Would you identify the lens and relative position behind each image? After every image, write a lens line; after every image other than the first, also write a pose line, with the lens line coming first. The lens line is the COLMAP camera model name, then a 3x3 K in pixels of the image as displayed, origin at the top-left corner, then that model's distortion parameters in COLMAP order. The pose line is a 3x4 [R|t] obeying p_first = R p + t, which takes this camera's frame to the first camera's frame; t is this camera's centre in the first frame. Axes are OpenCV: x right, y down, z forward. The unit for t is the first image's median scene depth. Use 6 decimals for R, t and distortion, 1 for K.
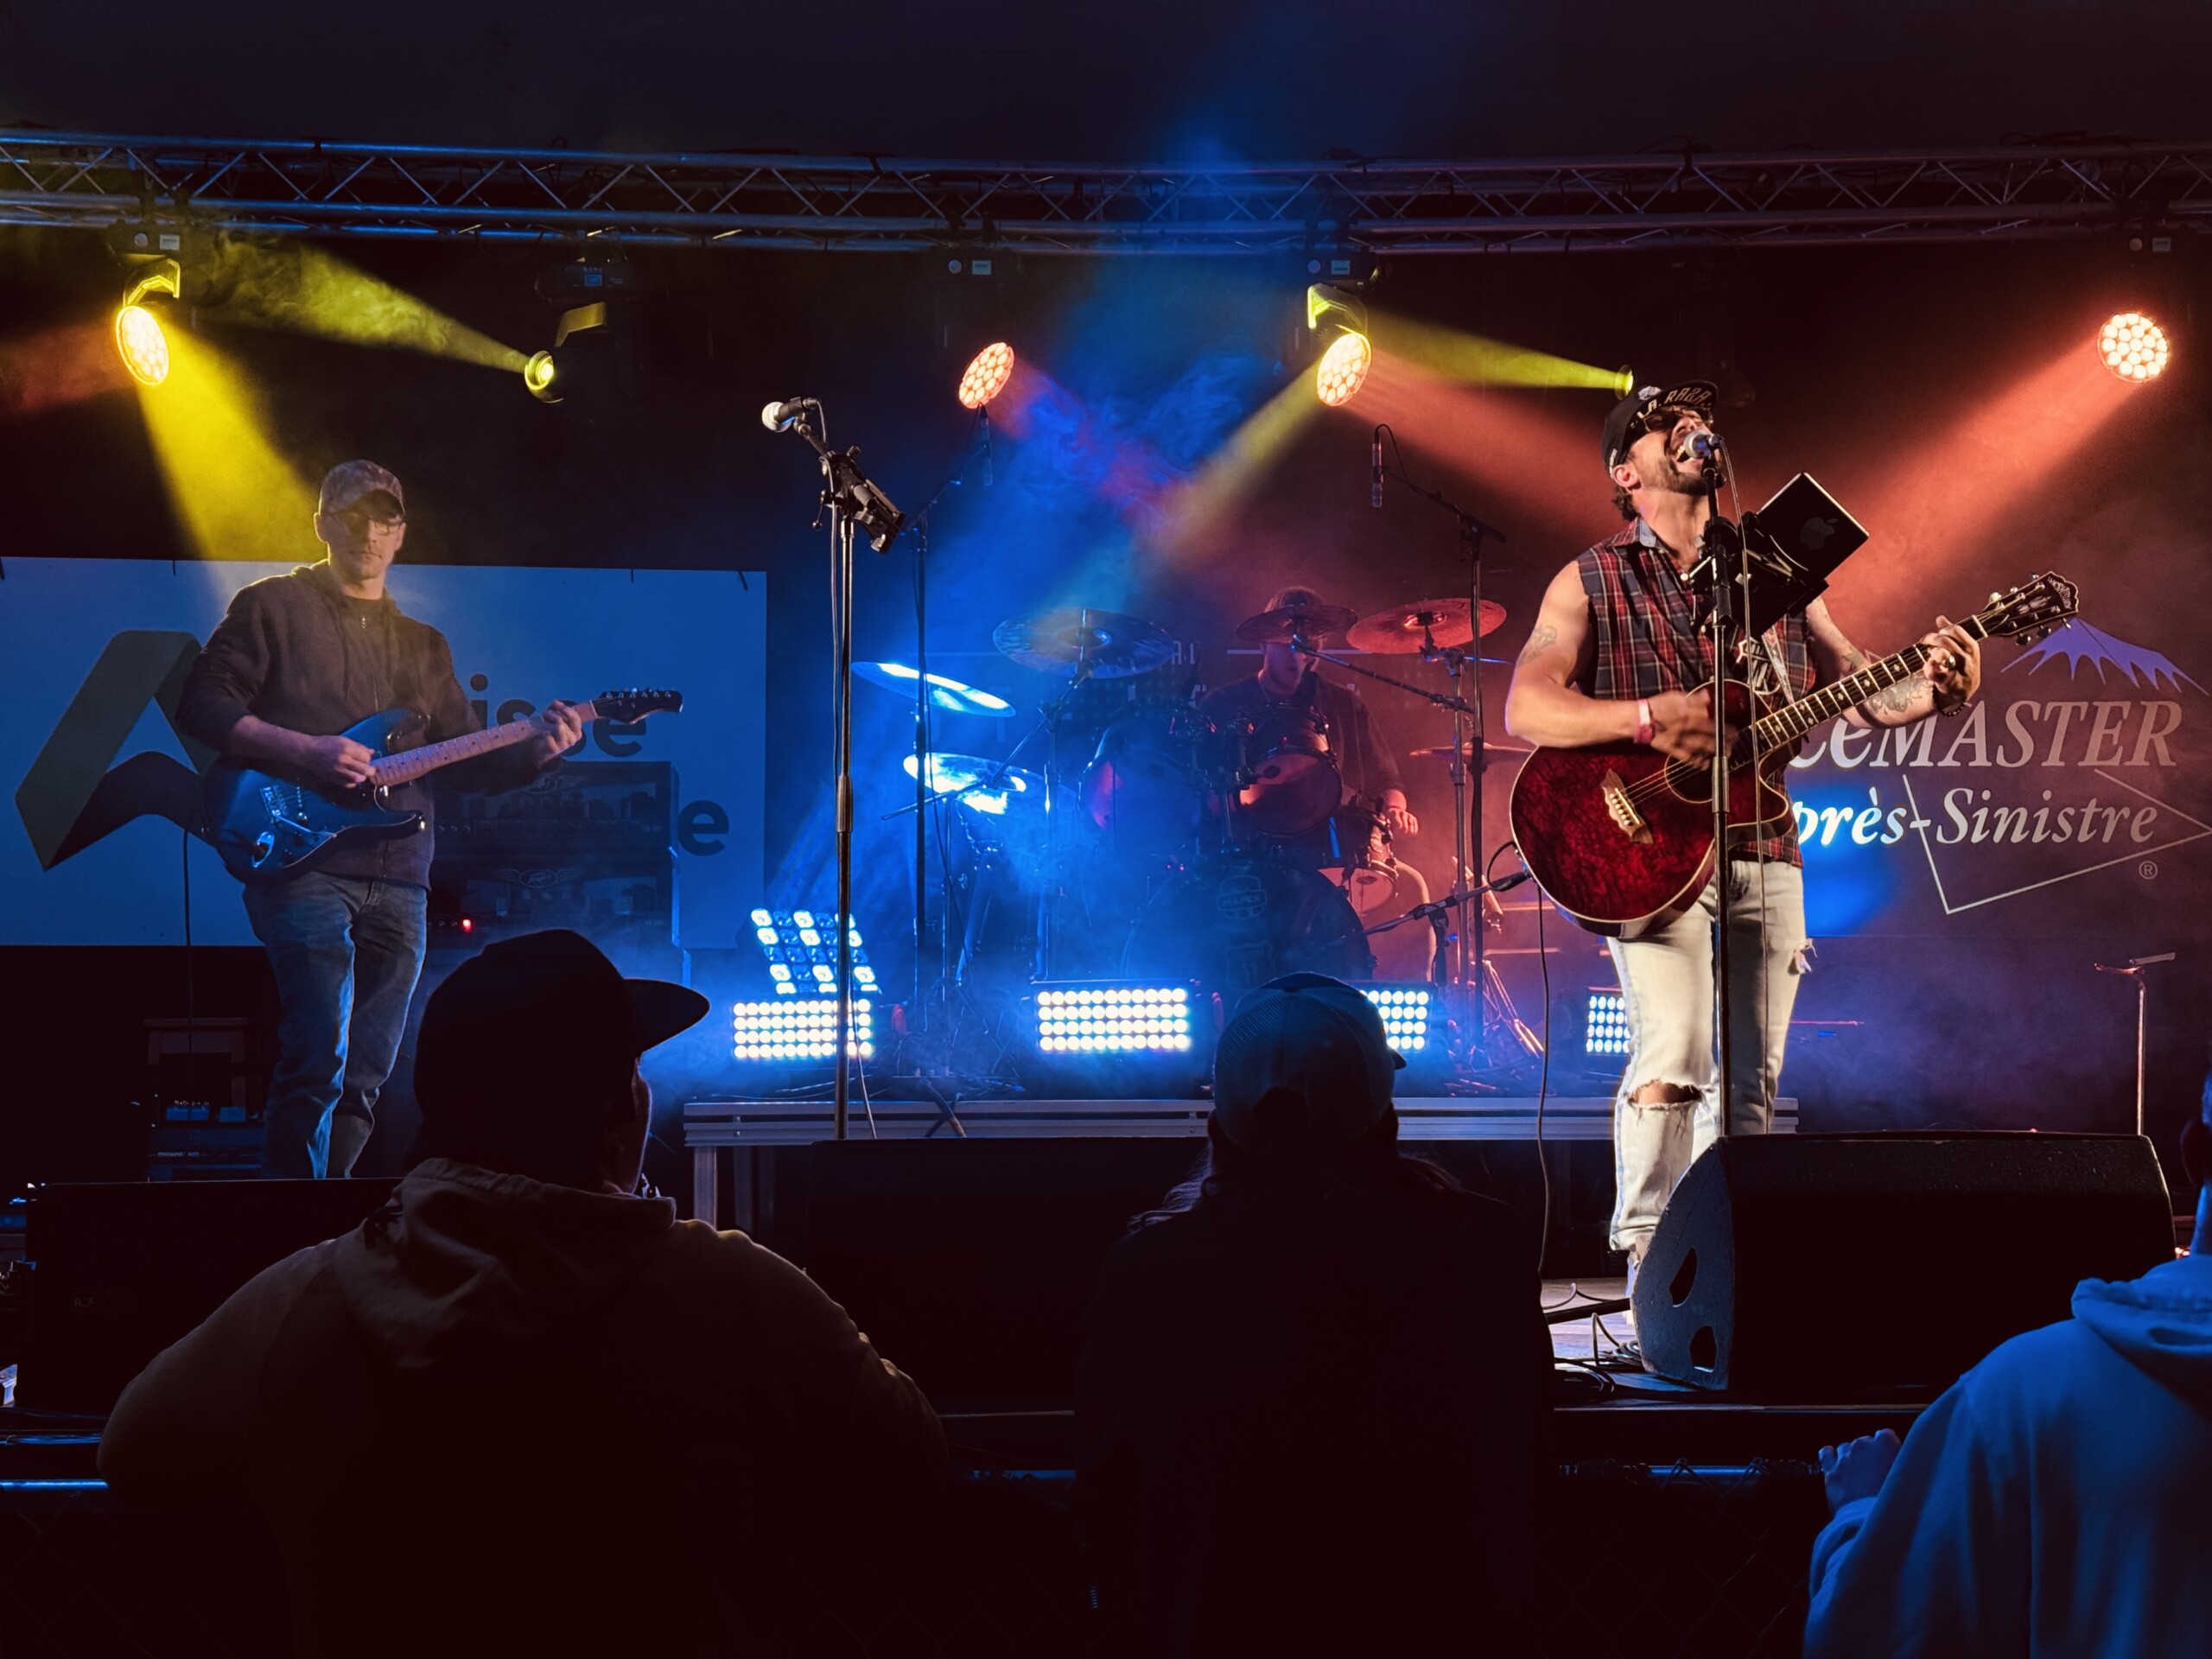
lens RADIAL K [[3102.5, 0, 1108.1], [0, 3102.5, 857.1], [0, 0, 1]] dist [0.097203, 0.000000]
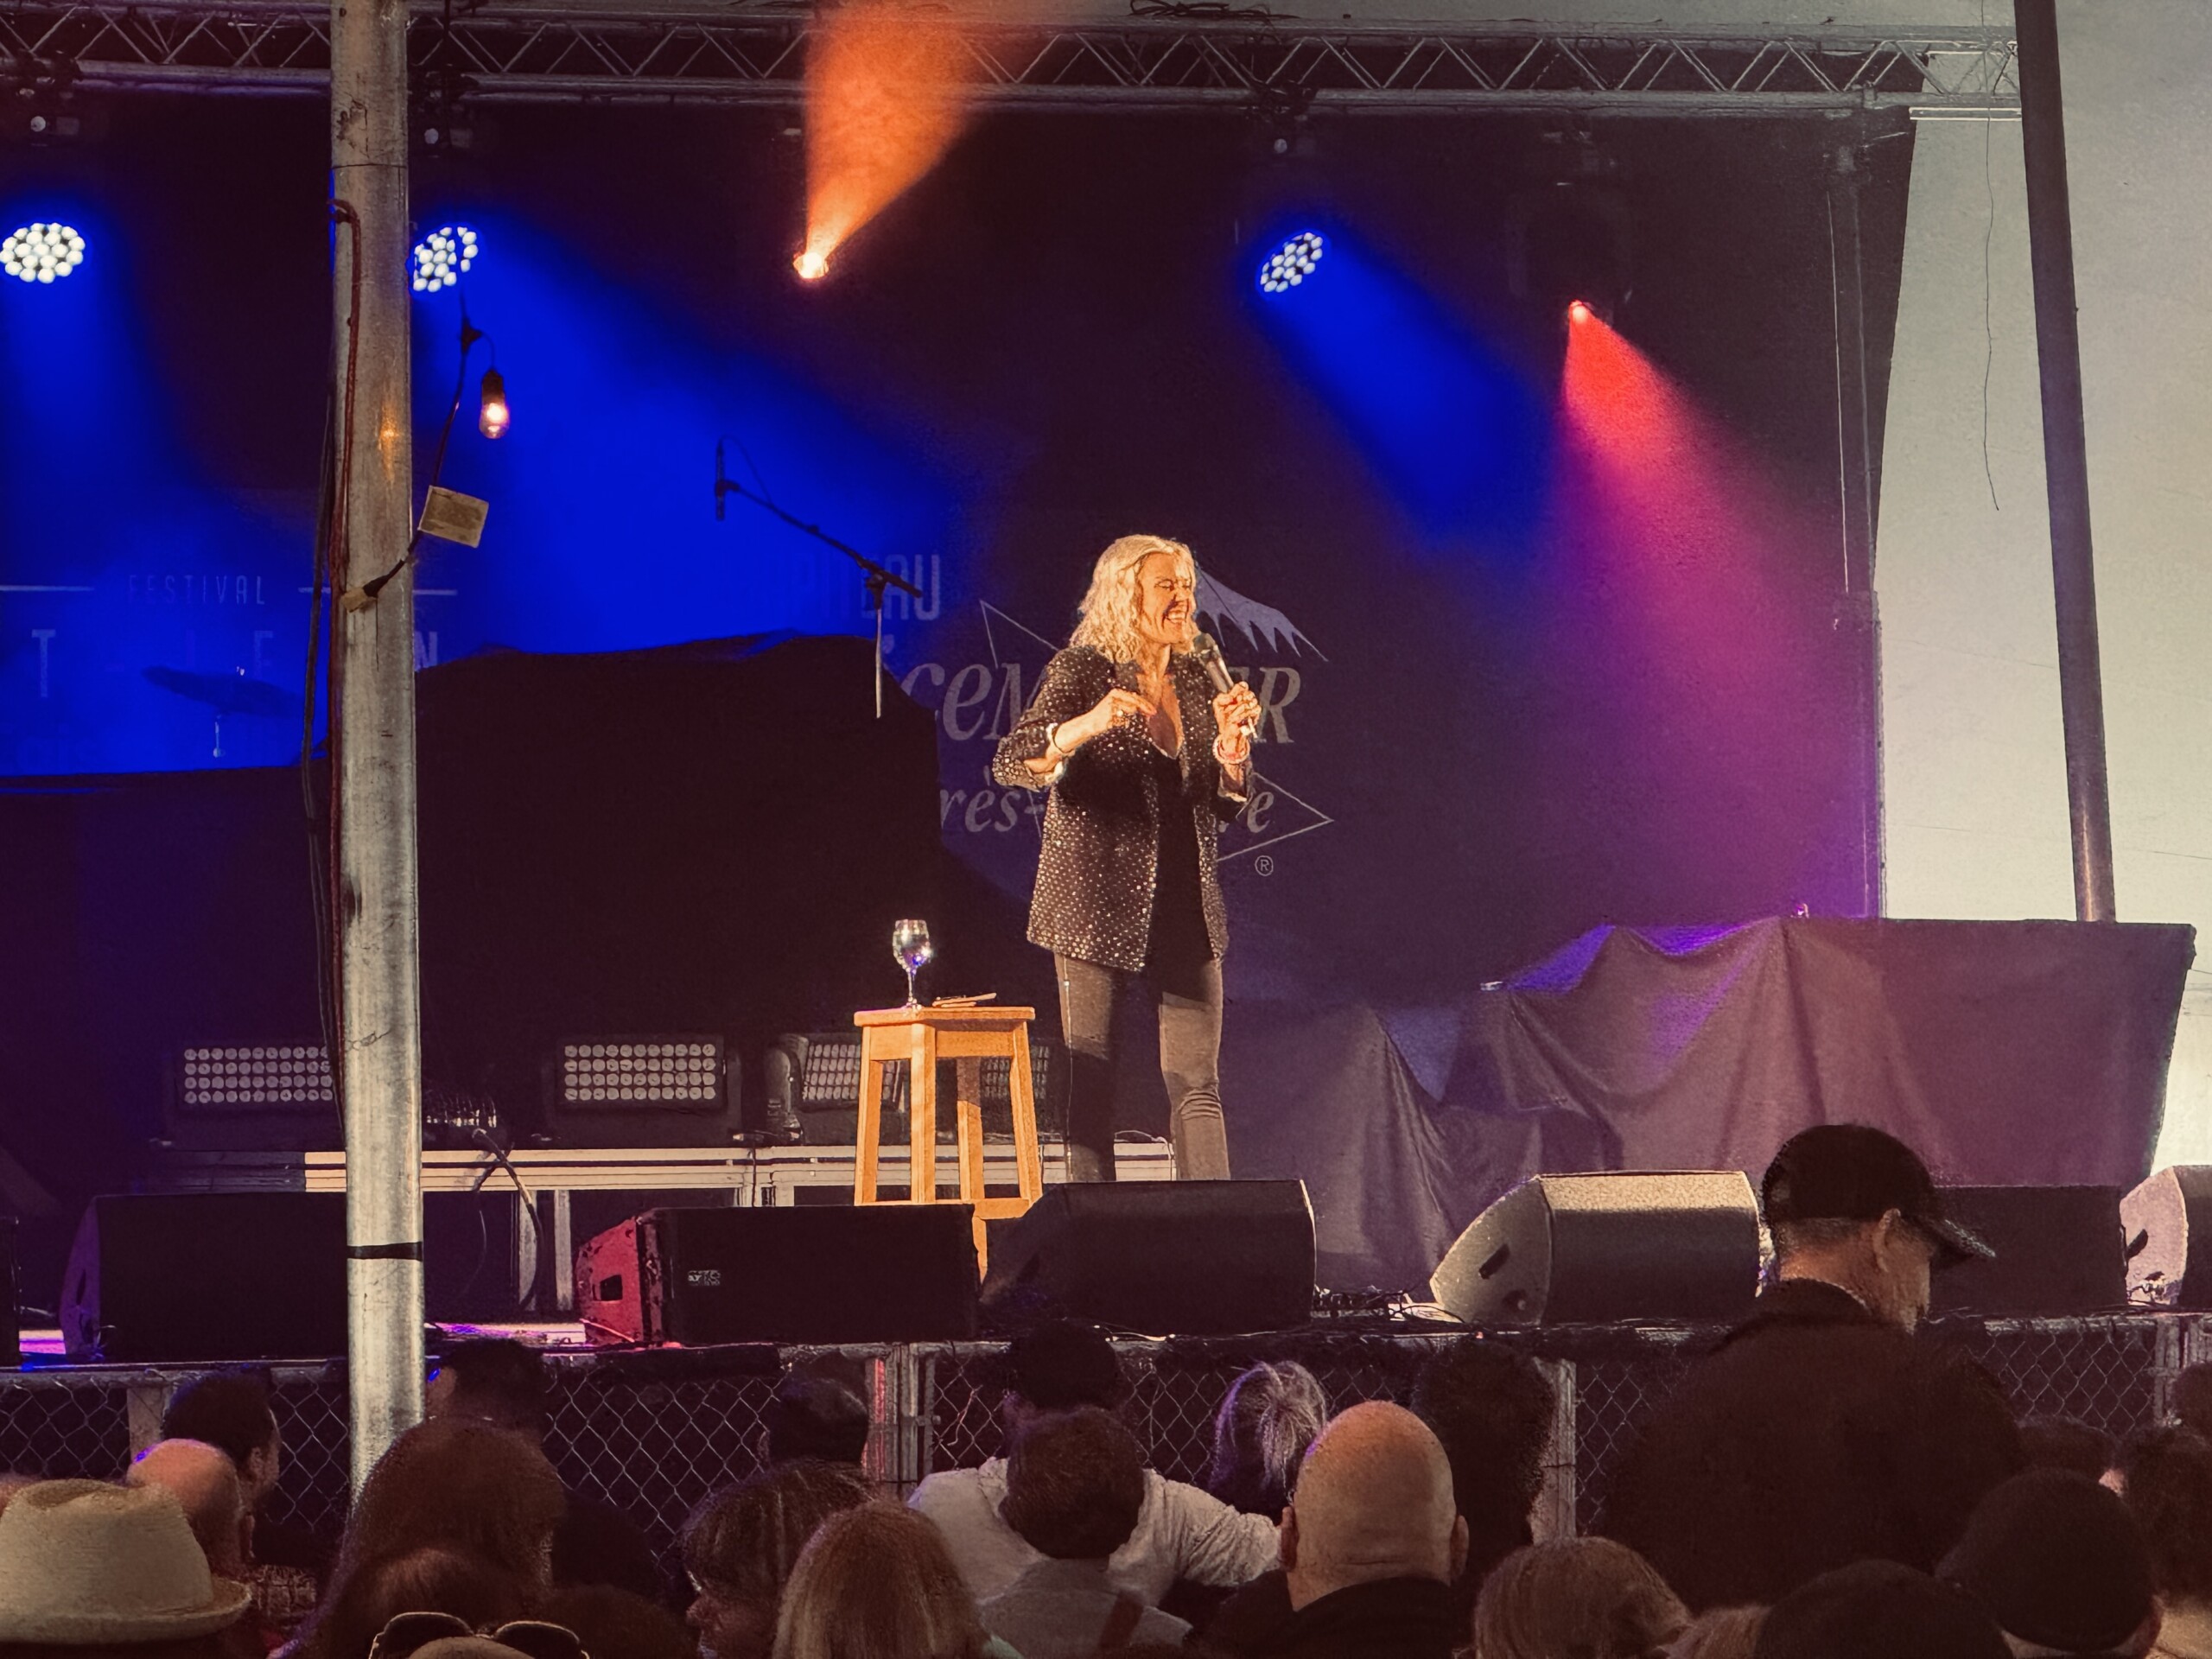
lens RADIAL K [[10016.6, 0, 1106.6], [0, 10016.6, 829.8], [0, 0, 1]] dist [-0.204102, 0.000000]
pose [[0.889616, 0.010863, 0.456580, -0.965187], [-0.036100, 0.998262, 0.046588, -0.132530], [-0.455280, -0.057928, 0.888462, -1.426783]]
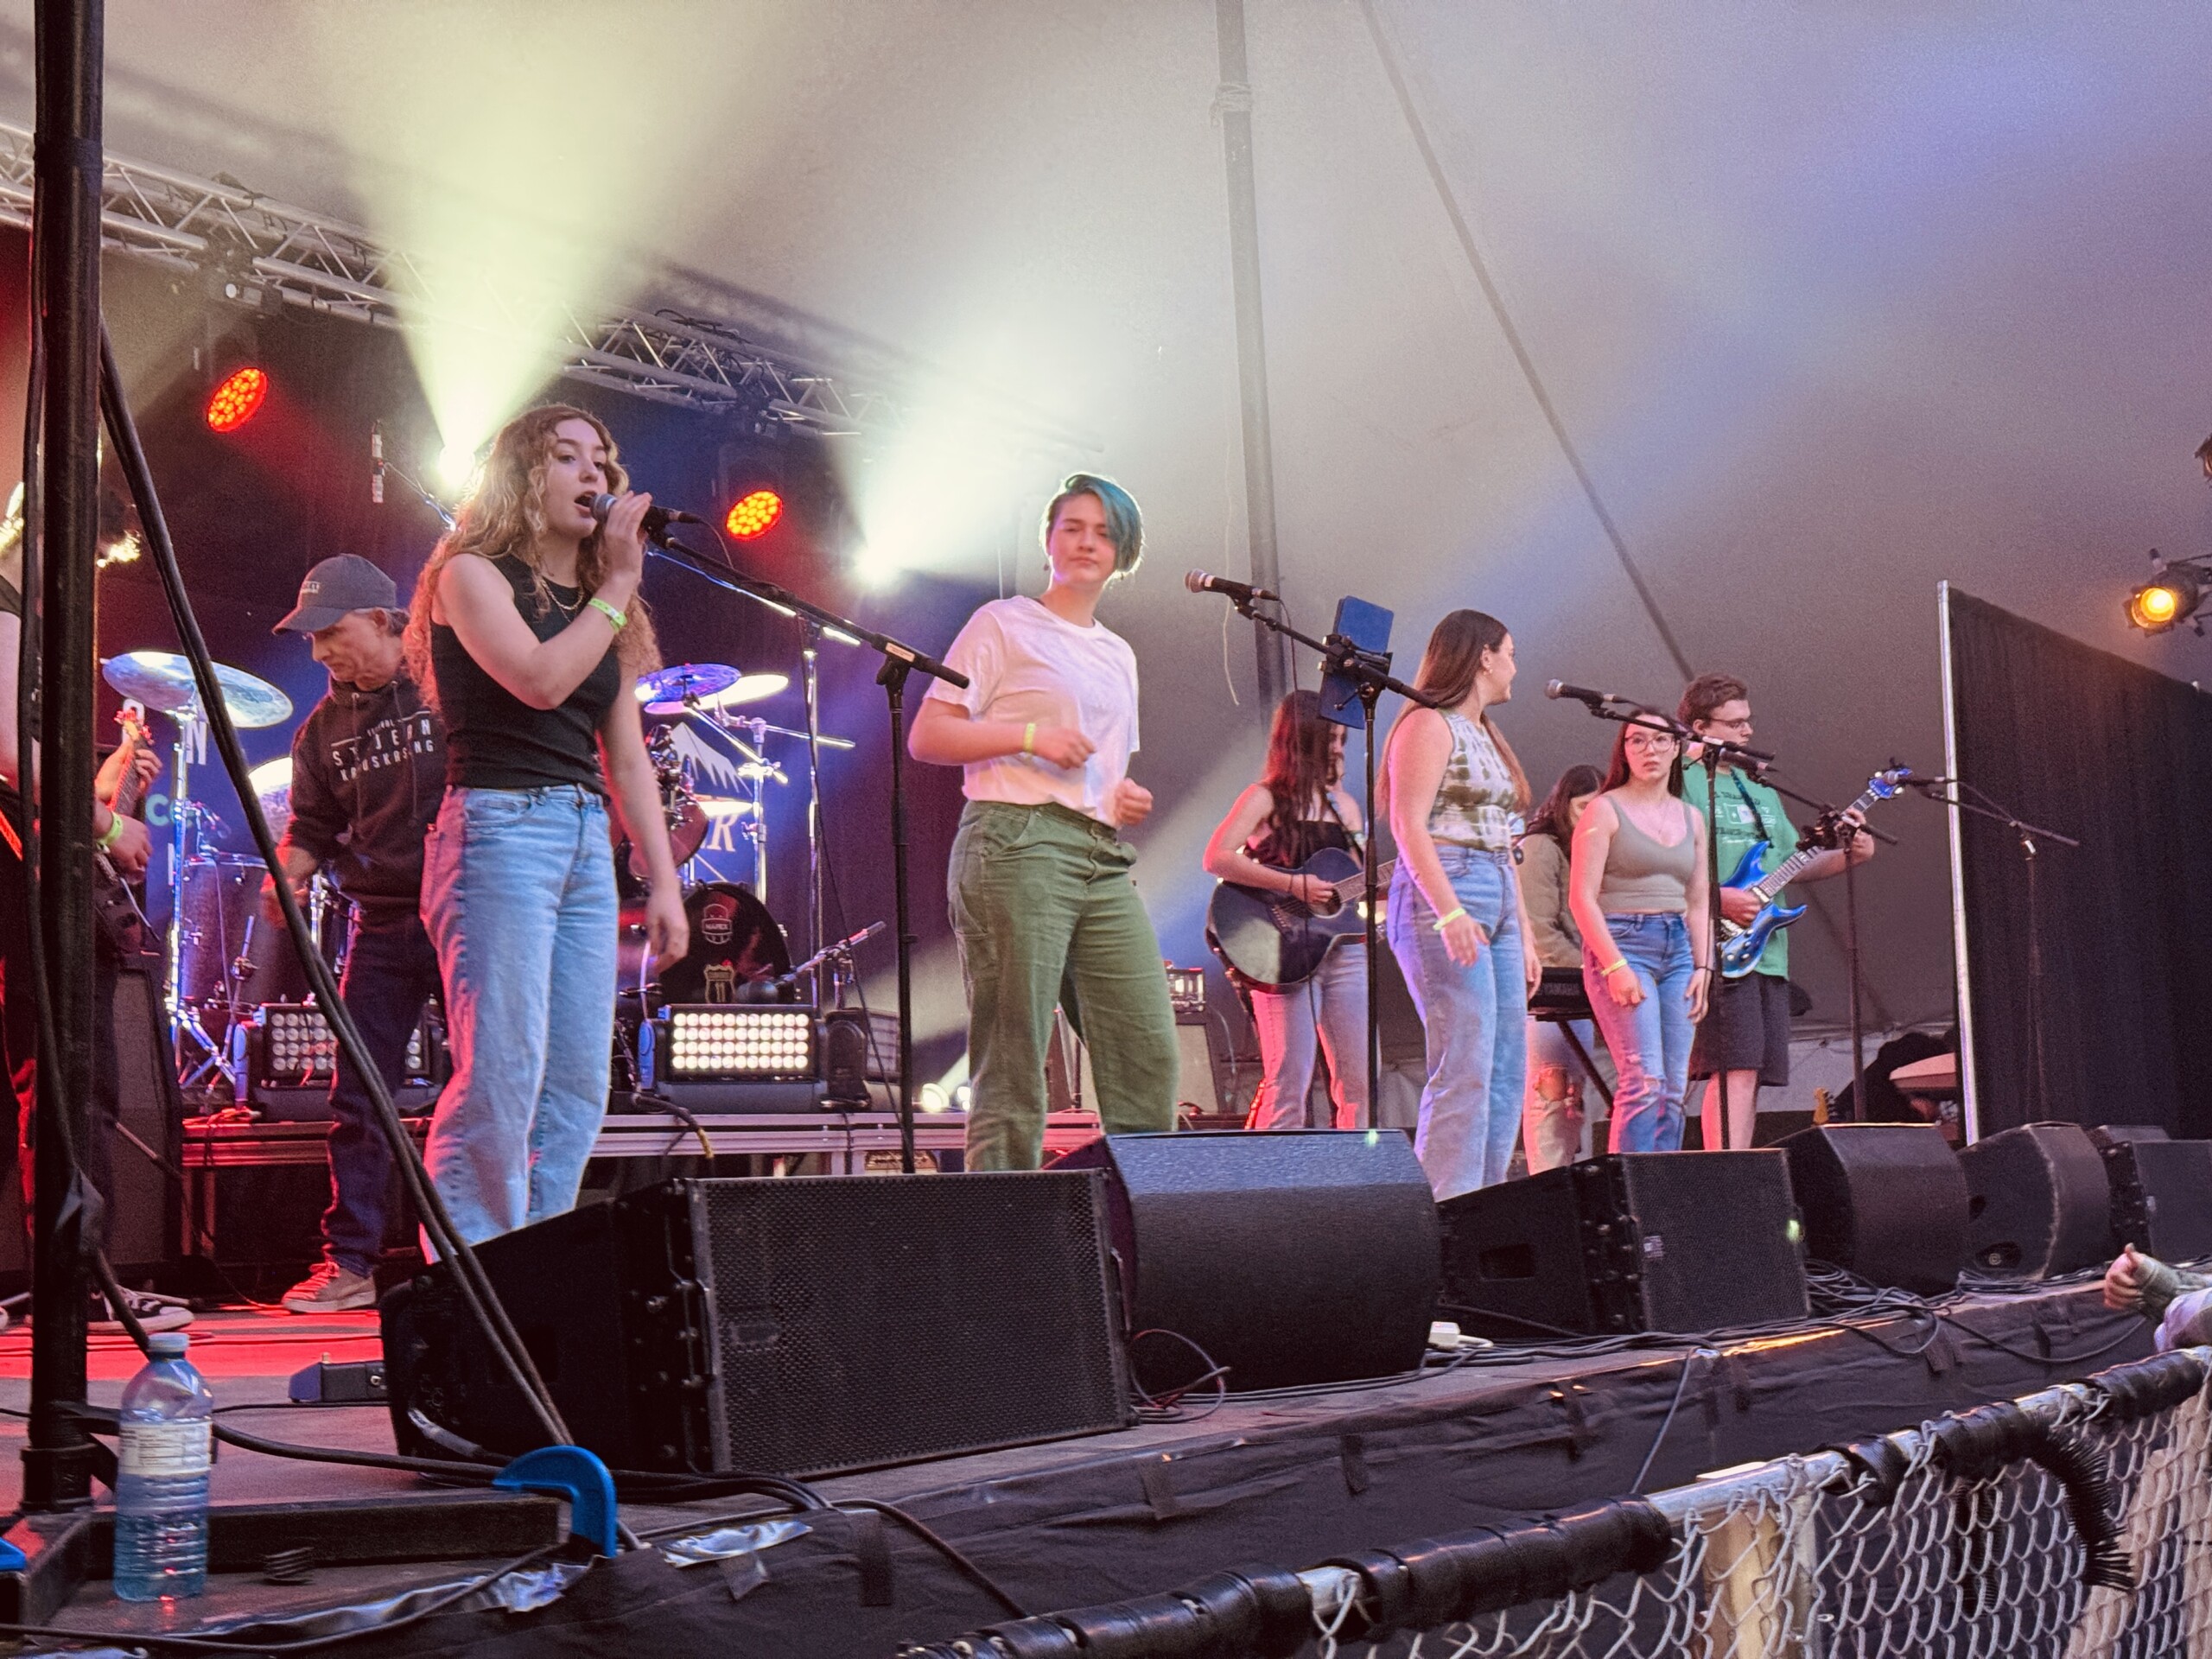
lens RADIAL K [[3102.5, 0, 1108.3], [0, 3102.5, 823.1], [0, 0, 1]] dist [0.097203, 0.000000]
pose [[0.585350, 0.084194, 0.806398, -0.552828], [-0.059477, 0.996373, -0.060856, 0.024044], [-0.808596, -0.012340, 0.588234, 0.177028]]
